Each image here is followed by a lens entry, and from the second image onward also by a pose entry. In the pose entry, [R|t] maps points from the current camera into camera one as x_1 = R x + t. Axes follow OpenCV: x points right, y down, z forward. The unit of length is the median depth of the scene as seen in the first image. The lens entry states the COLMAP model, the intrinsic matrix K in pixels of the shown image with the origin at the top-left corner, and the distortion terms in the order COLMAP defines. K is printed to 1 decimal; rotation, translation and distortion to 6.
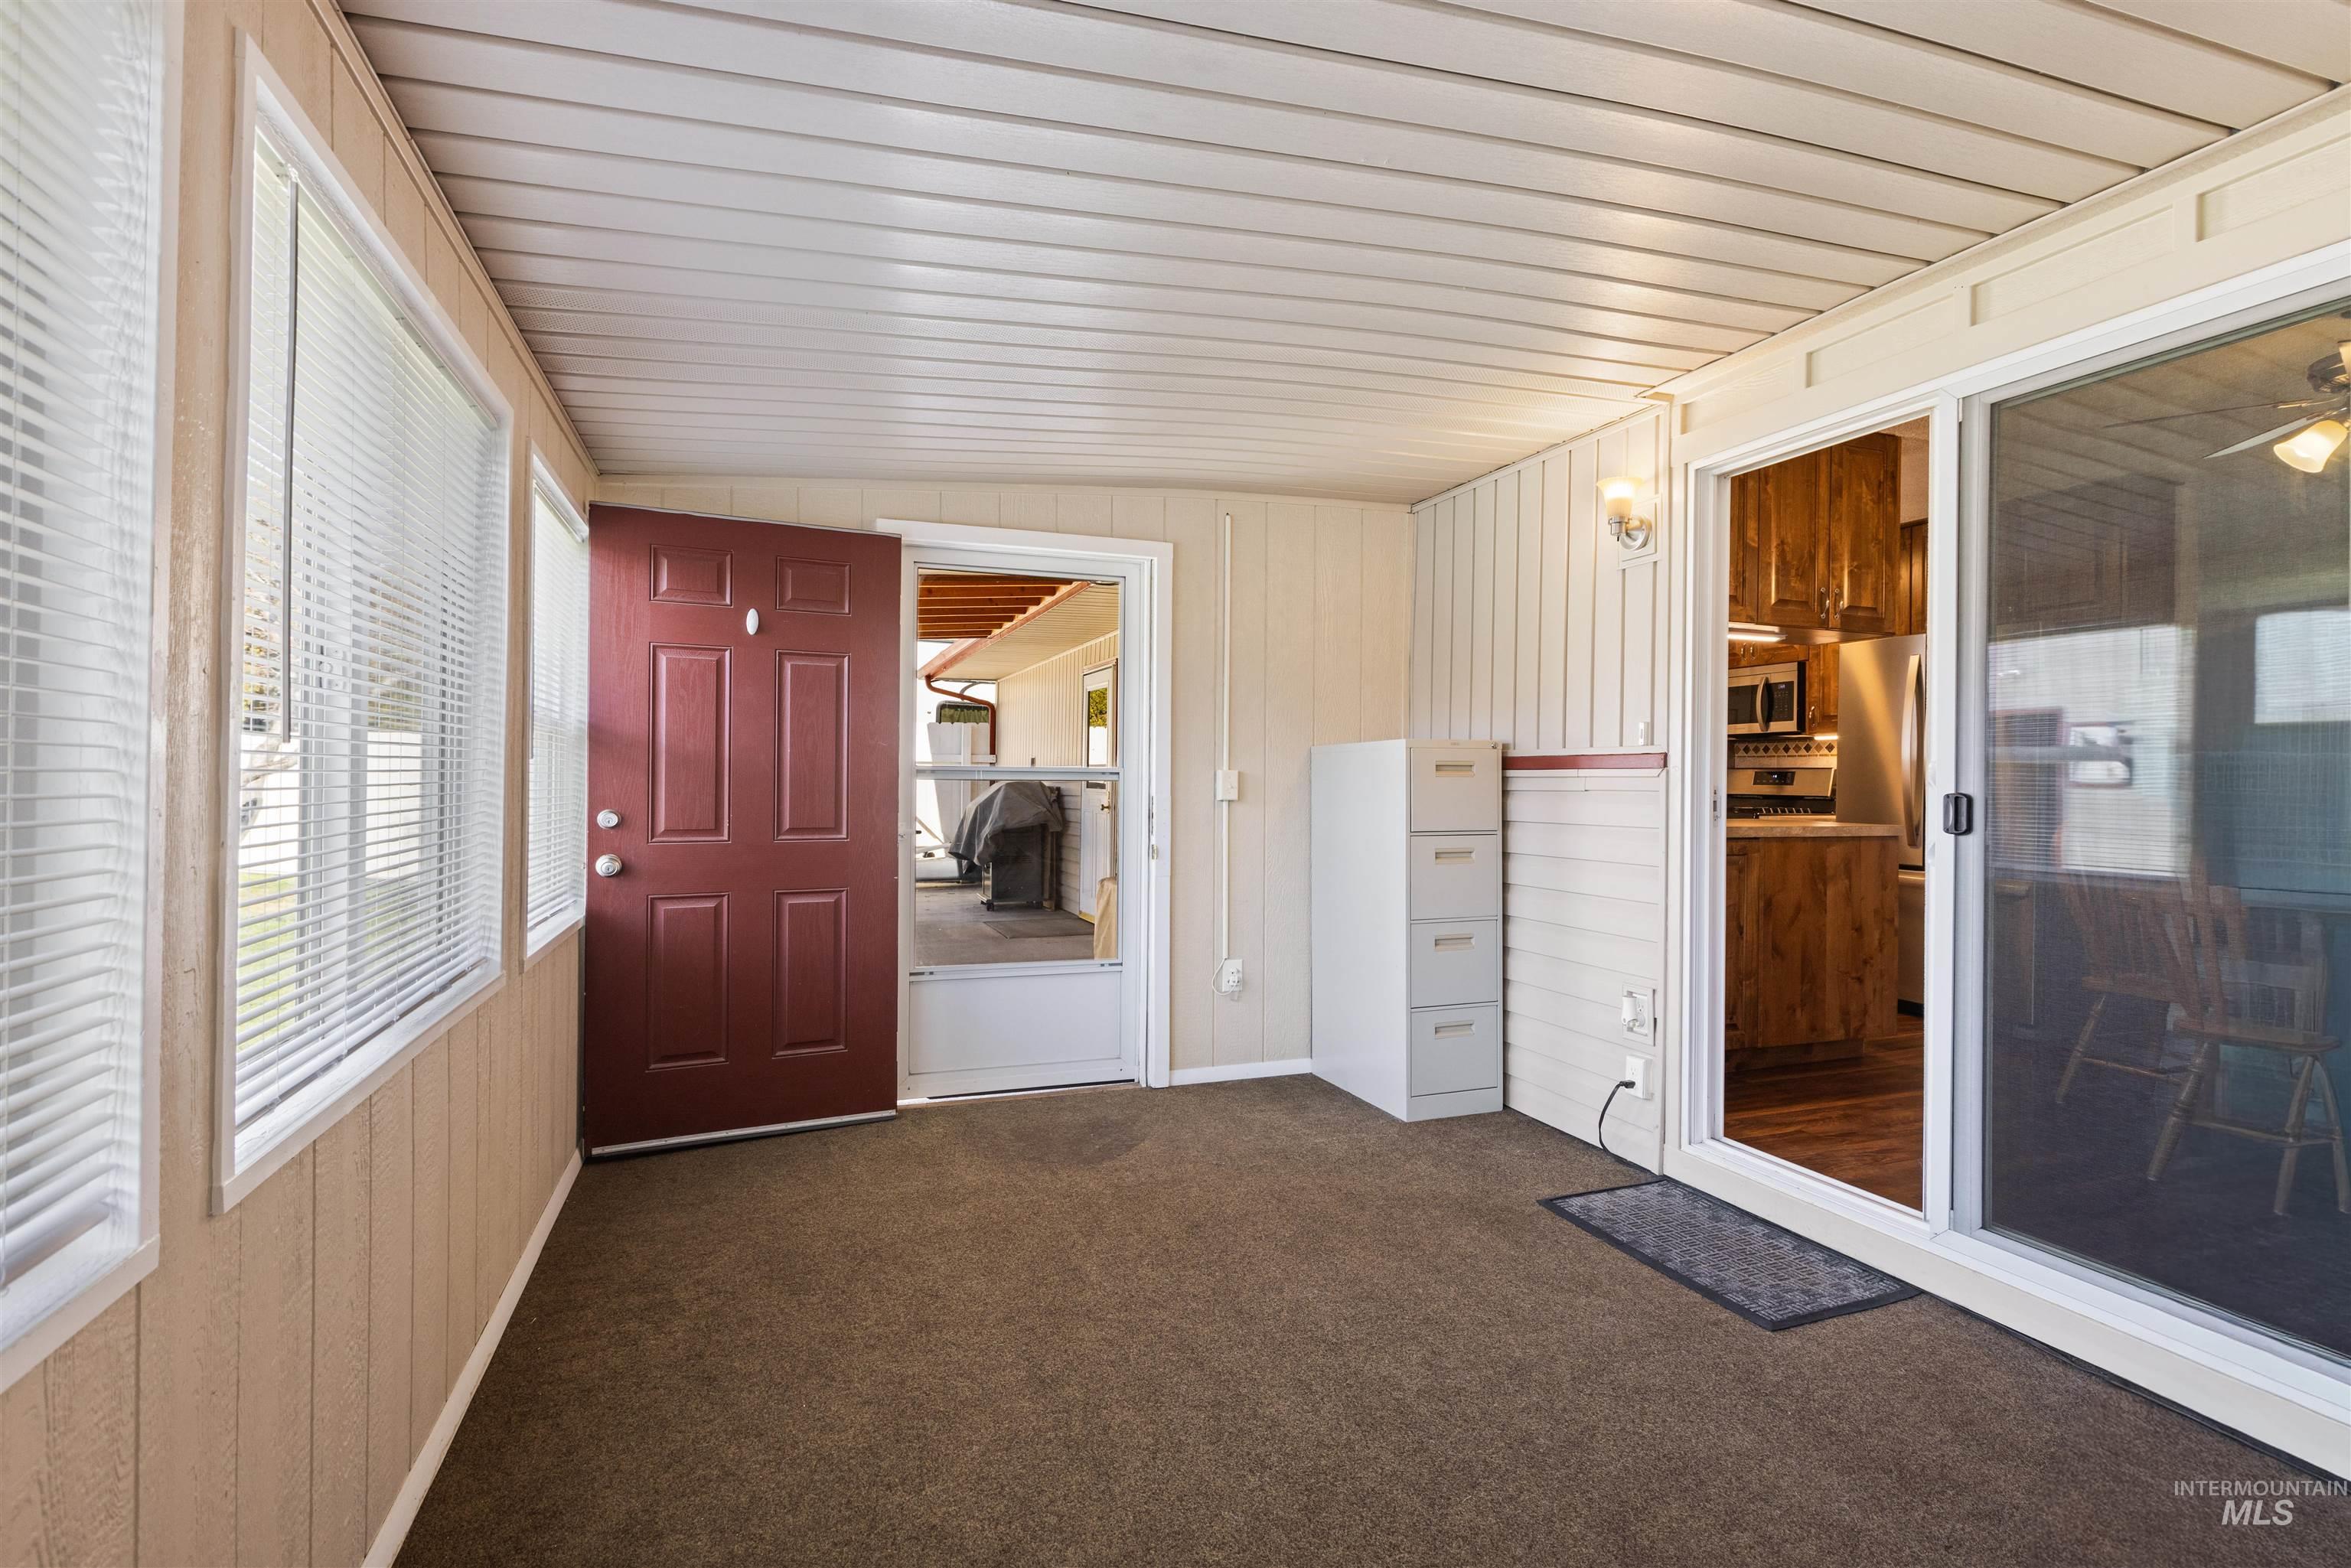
lens RADIAL K [[1078.5, 0, 1170.2], [0, 1078.5, 776.1], [0, 0, 1]] dist [0.020723, 0.000171]
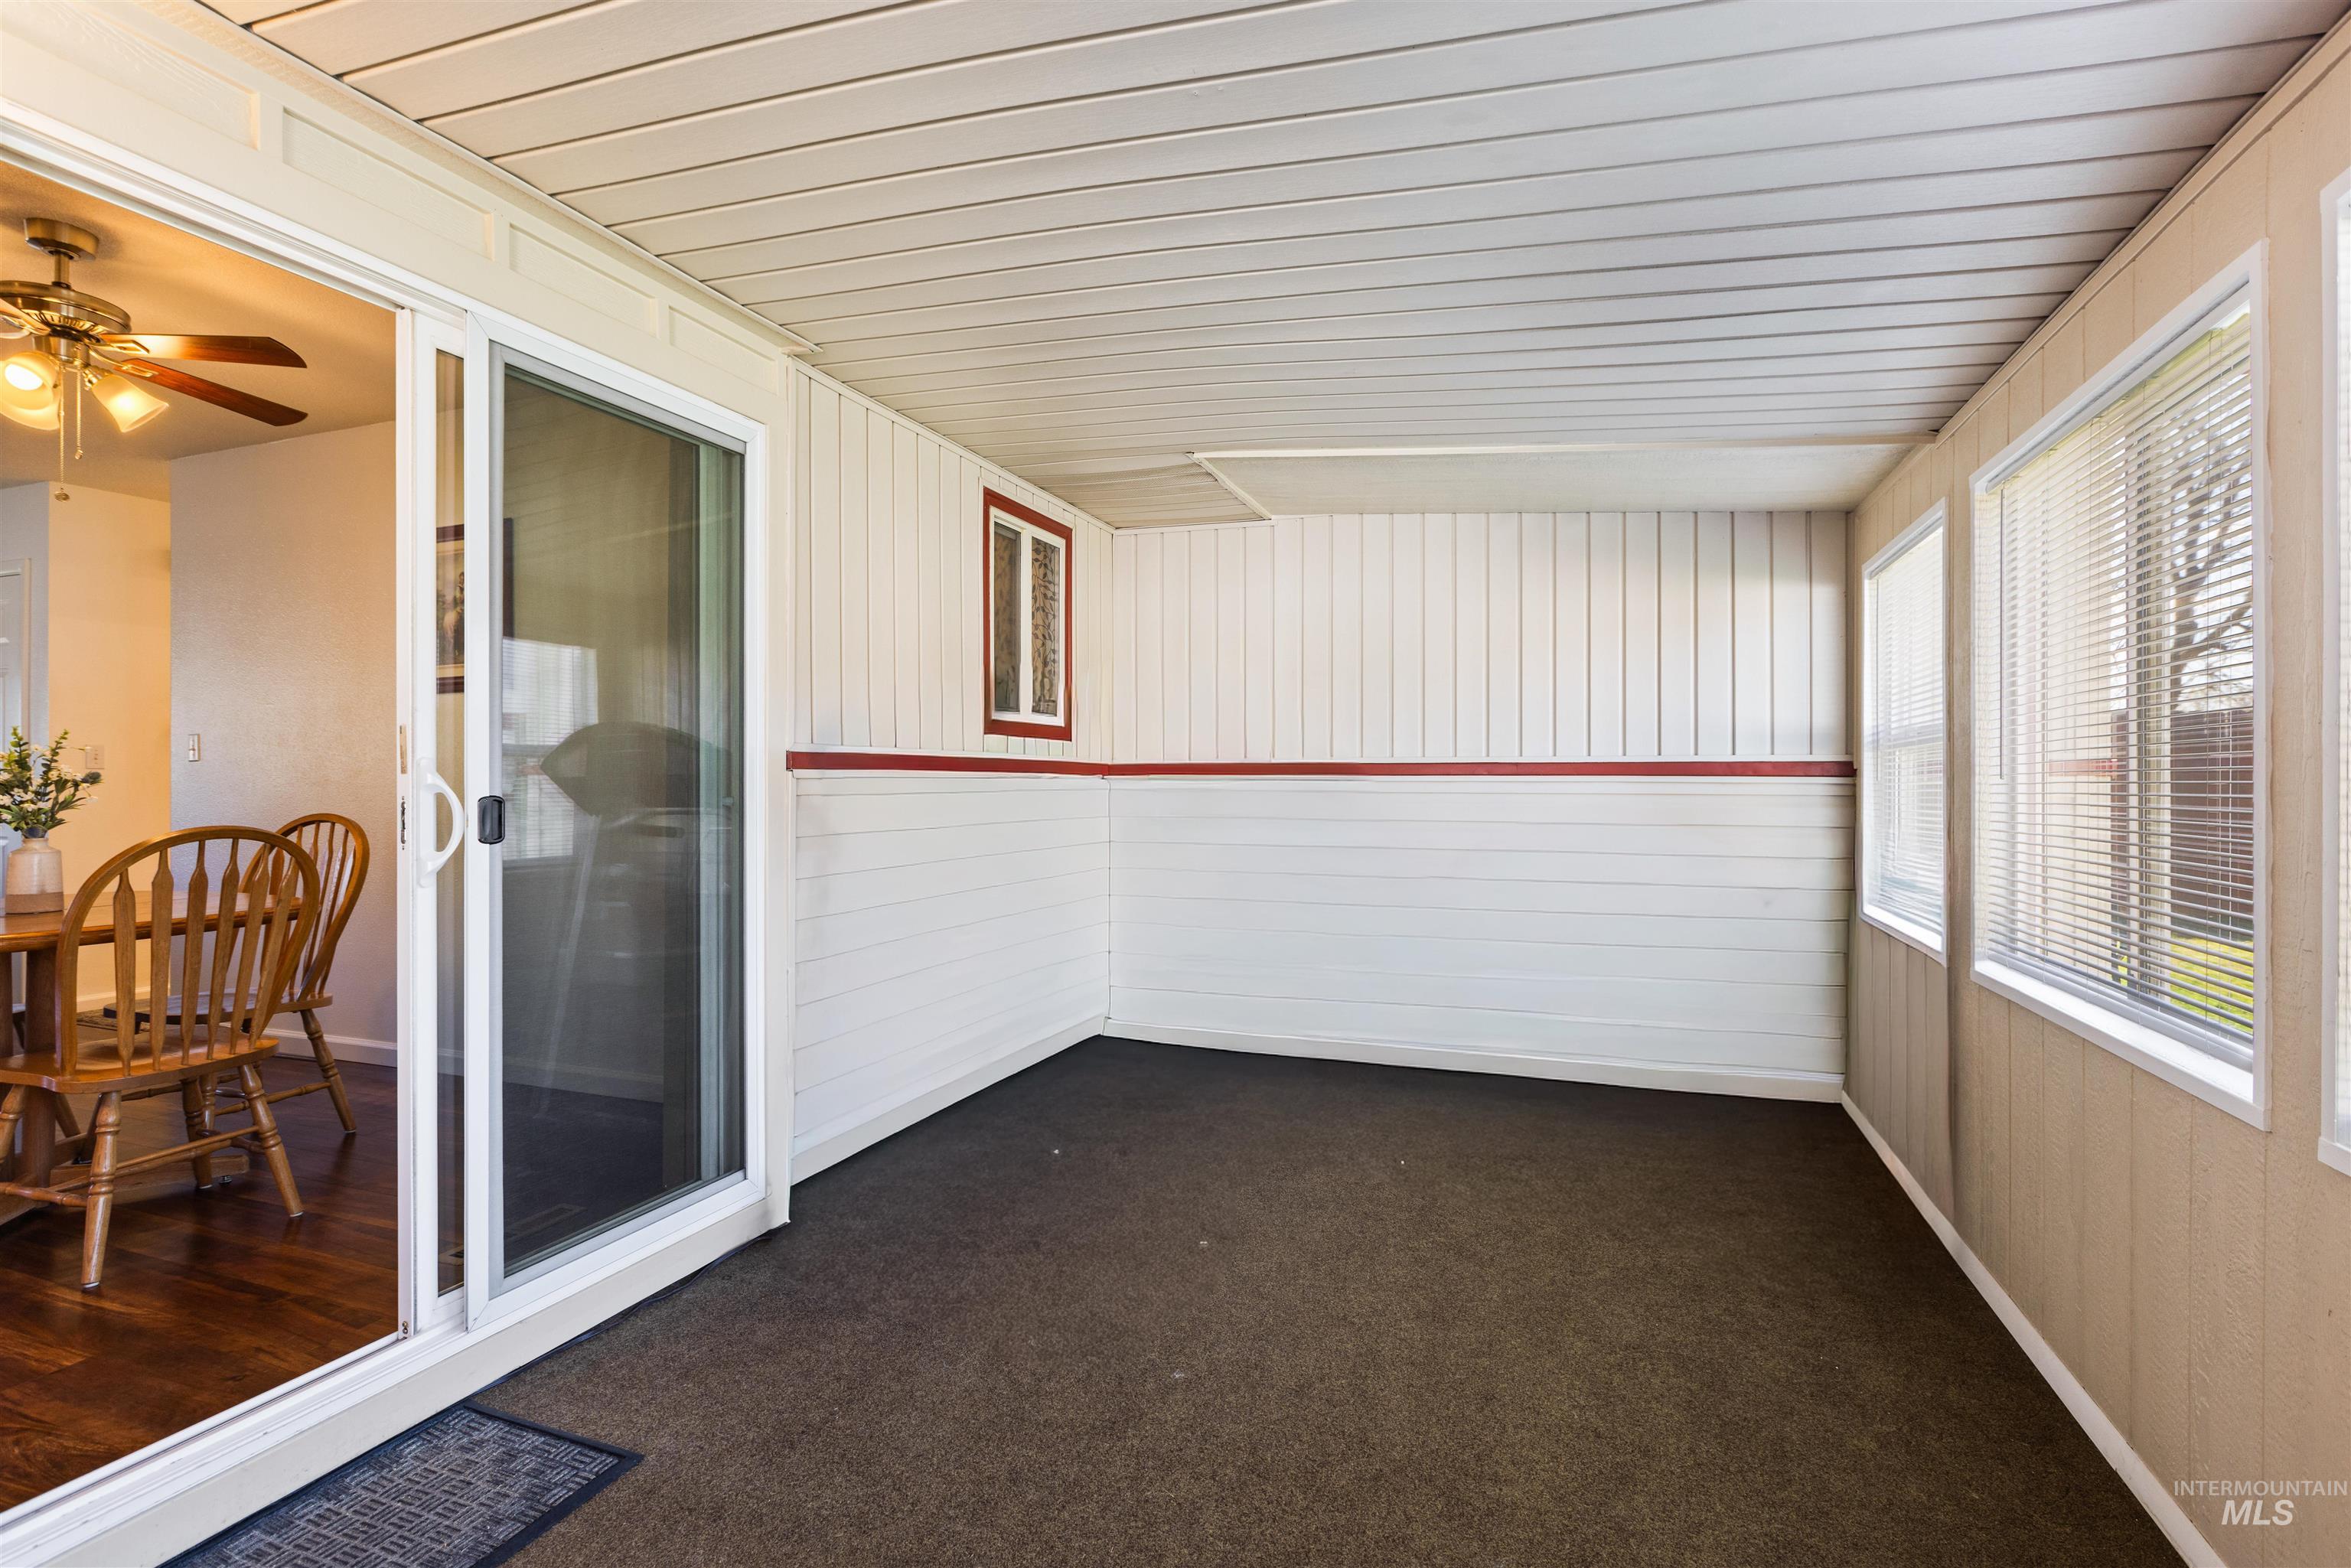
lens RADIAL K [[1198.3, 0, 1175.5], [0, 1198.3, 784.0], [0, 0, 1]] dist [0.000496, -0.000369]
pose [[-0.775211, 0.003776, 0.631692, -0.319465], [0.004527, 0.999990, -0.000421, 0.001985], [-0.631687, 0.002534, -0.775220, 1.382540]]
